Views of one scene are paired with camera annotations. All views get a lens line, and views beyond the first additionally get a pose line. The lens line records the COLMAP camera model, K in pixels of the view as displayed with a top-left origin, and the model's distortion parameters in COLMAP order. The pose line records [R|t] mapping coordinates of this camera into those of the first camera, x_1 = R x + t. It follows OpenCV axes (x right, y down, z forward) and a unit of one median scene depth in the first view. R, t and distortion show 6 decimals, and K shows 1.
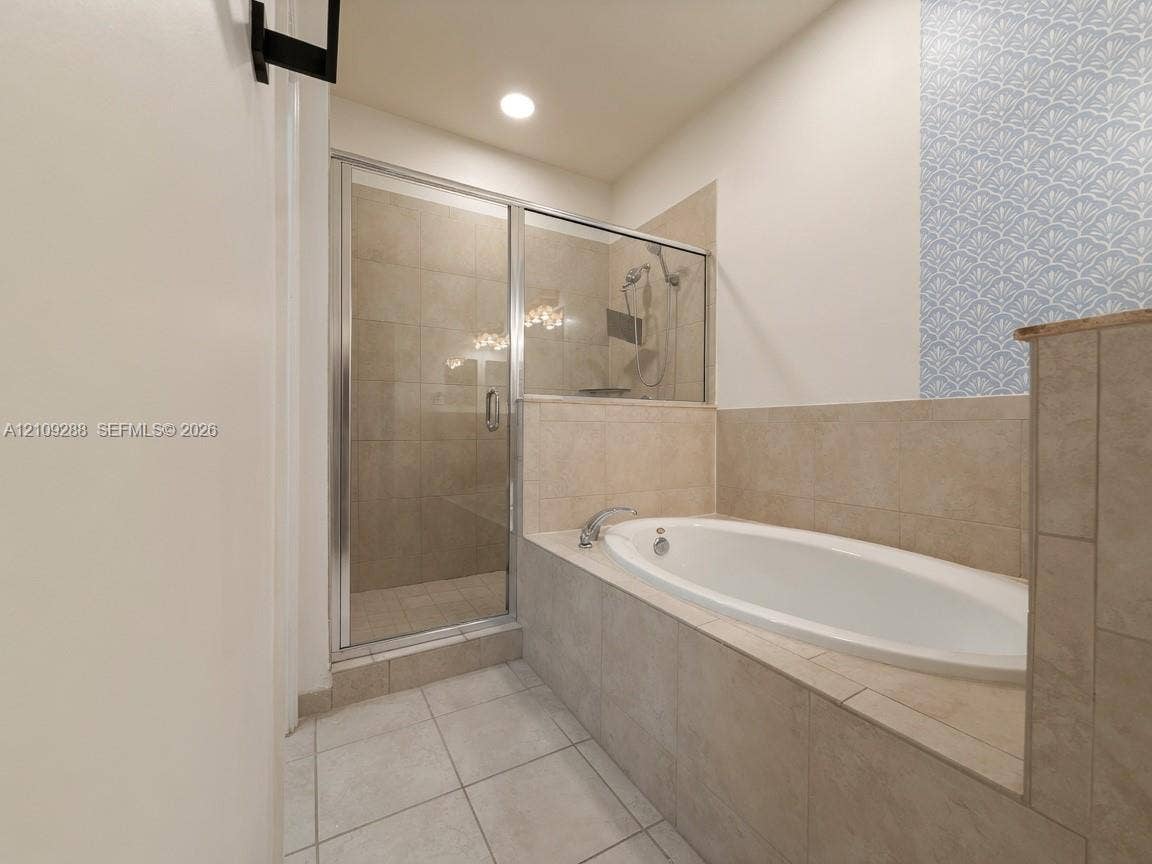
lens RADIAL K [[460.5, 0, 575.4], [0, 460.5, 433.5], [0, 0, 1]] dist [-0.001653, 0.000236]
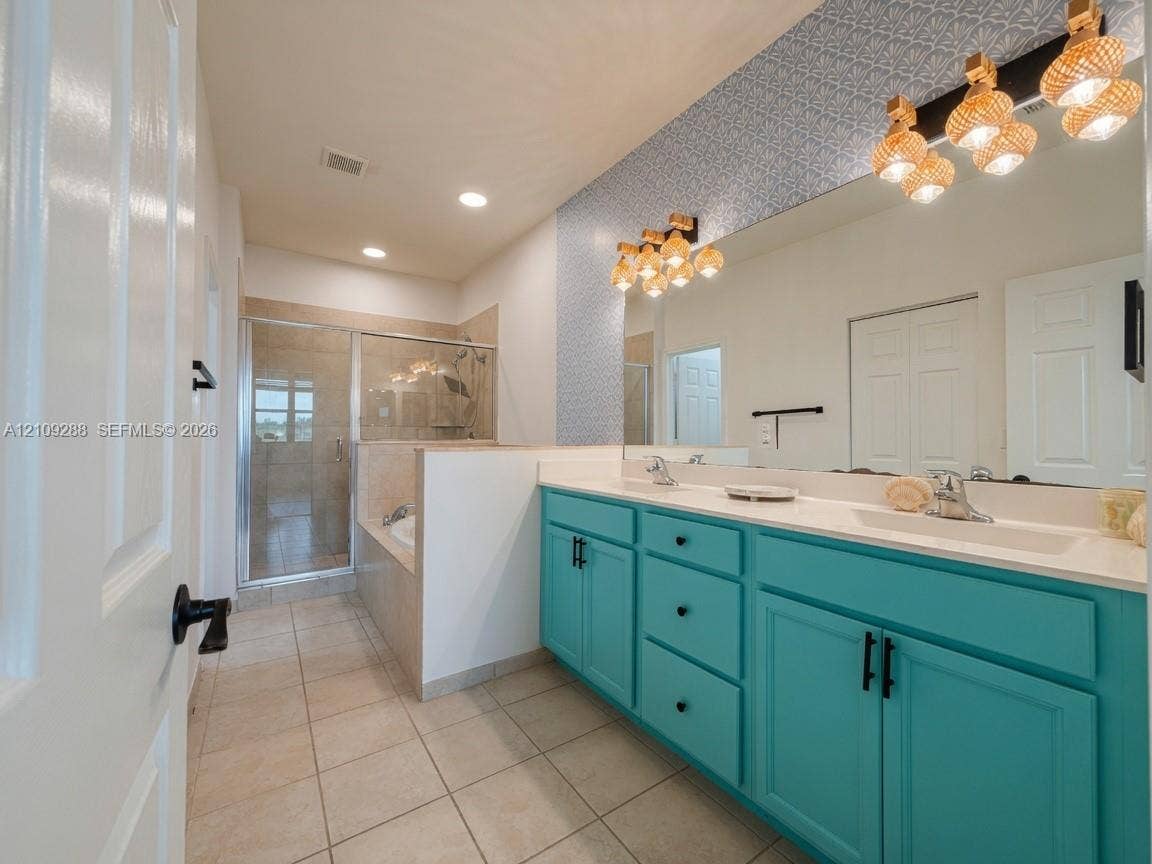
lens RADIAL K [[460.5, 0, 576.0], [0, 460.5, 431.1], [0, 0, 1]] dist [-0.001653, 0.000236]
pose [[0.998328, -0.008441, 0.057184, 0.410844], [0.009259, 0.999858, -0.014054, -0.061319], [-0.057057, 0.014560, 0.998265, -0.534574]]
